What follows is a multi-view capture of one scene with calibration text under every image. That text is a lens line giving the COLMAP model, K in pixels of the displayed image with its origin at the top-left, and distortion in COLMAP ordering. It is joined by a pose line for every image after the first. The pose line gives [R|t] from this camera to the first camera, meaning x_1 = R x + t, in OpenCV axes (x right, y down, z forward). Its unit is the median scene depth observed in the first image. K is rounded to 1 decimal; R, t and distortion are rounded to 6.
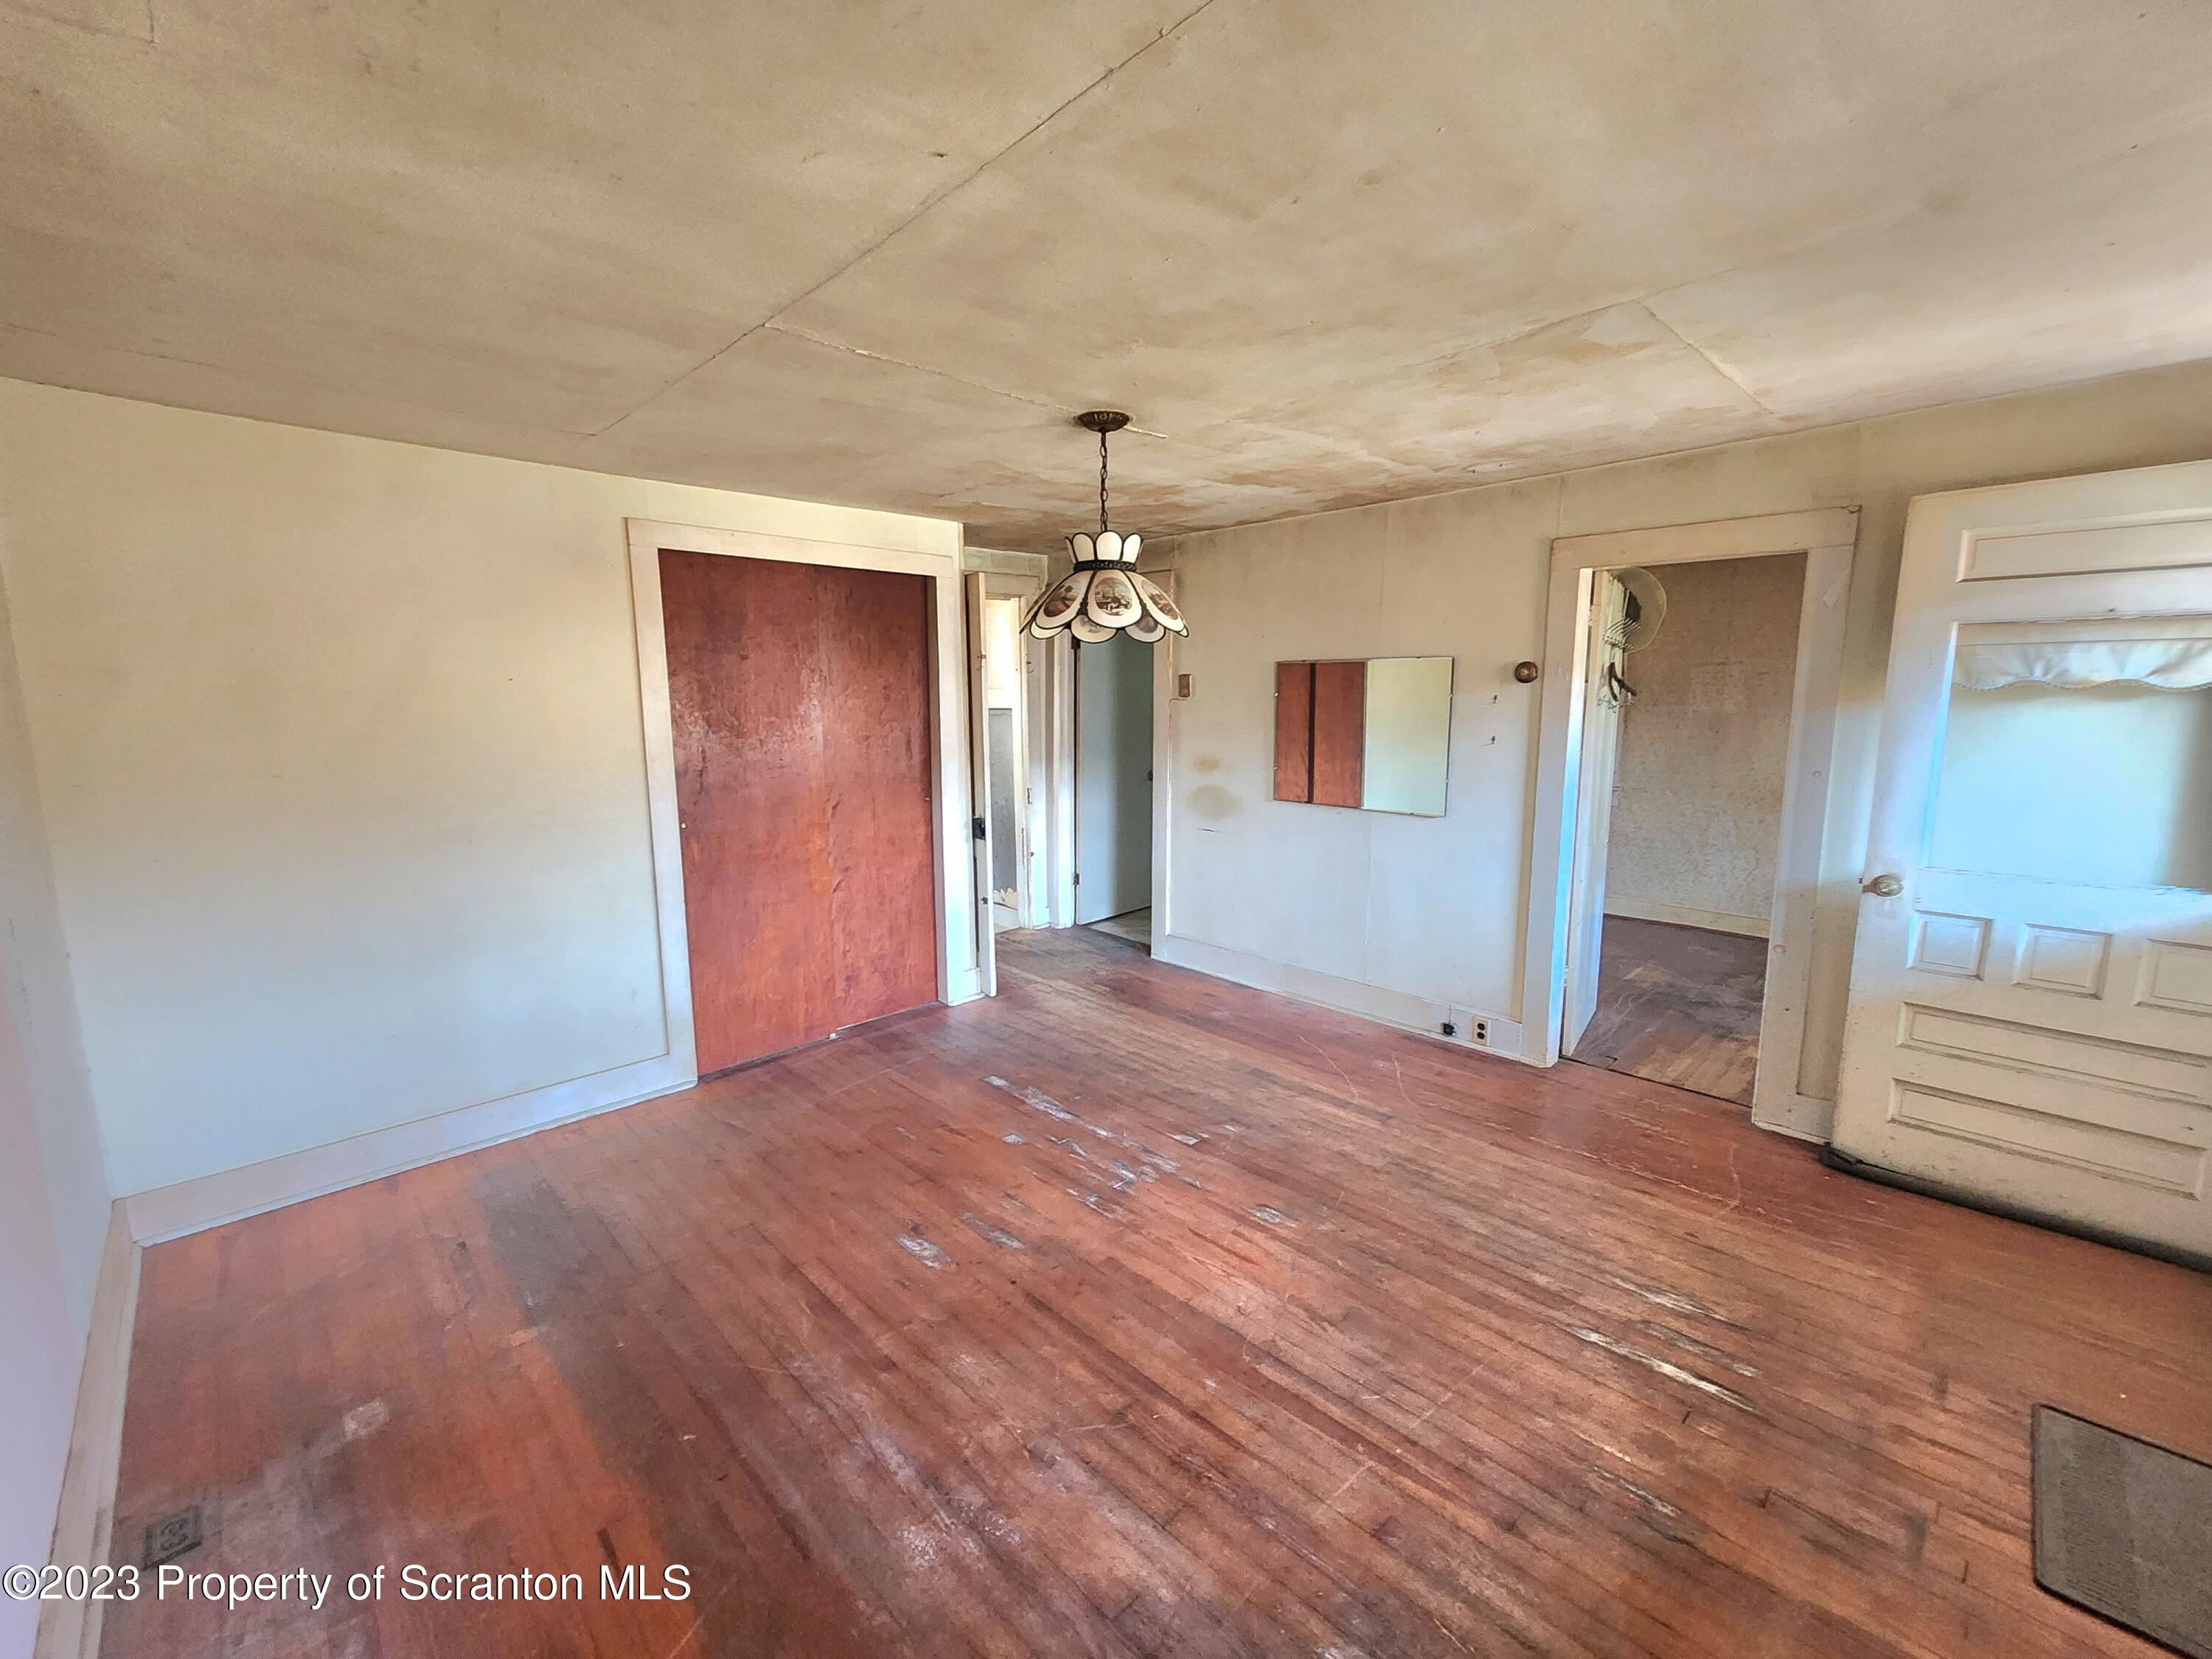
lens RADIAL K [[910.0, 0, 1106.0], [0, 910.0, 829.5], [0, 0, 1]] dist [0.001026, 0.000037]
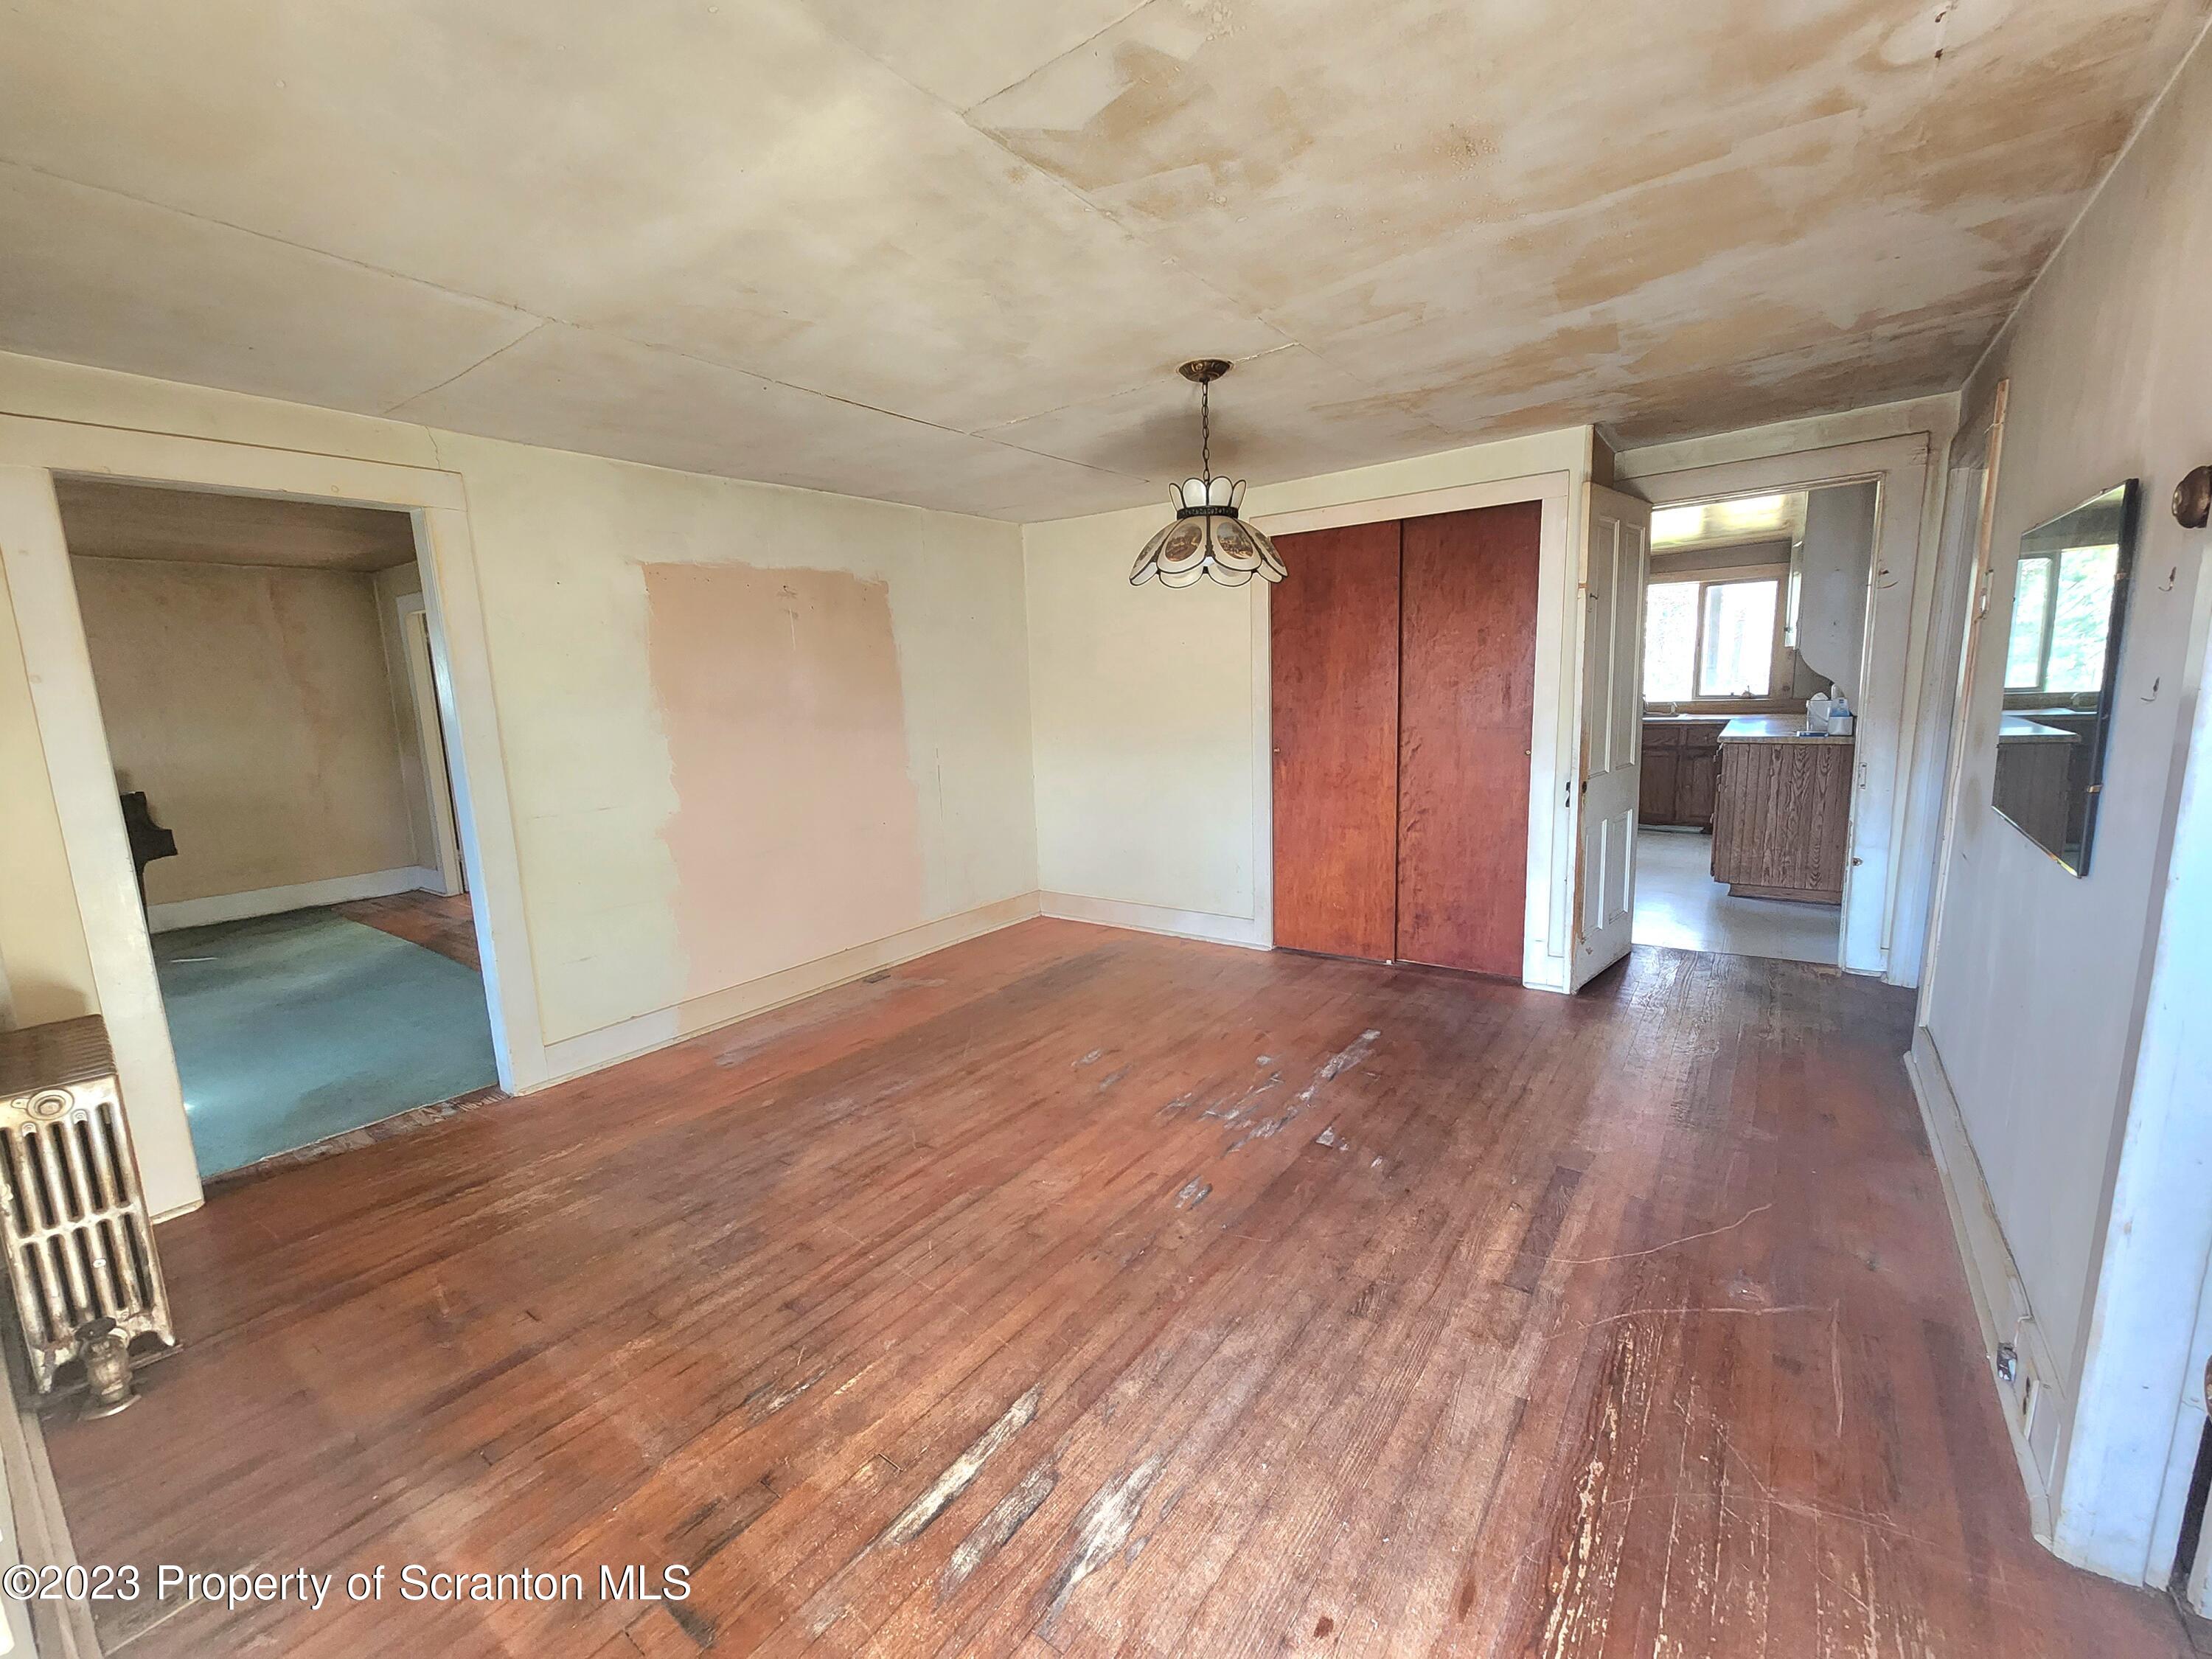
lens RADIAL K [[899.1, 0, 1106.0], [0, 899.1, 829.5], [0, 0, 1]] dist [0.001260, -0.000189]
pose [[0.171854, 0.160005, -0.972041, 0.989093], [-0.107564, 0.983870, 0.142935, -0.066735], [0.979232, 0.079992, 0.186293, 0.696777]]
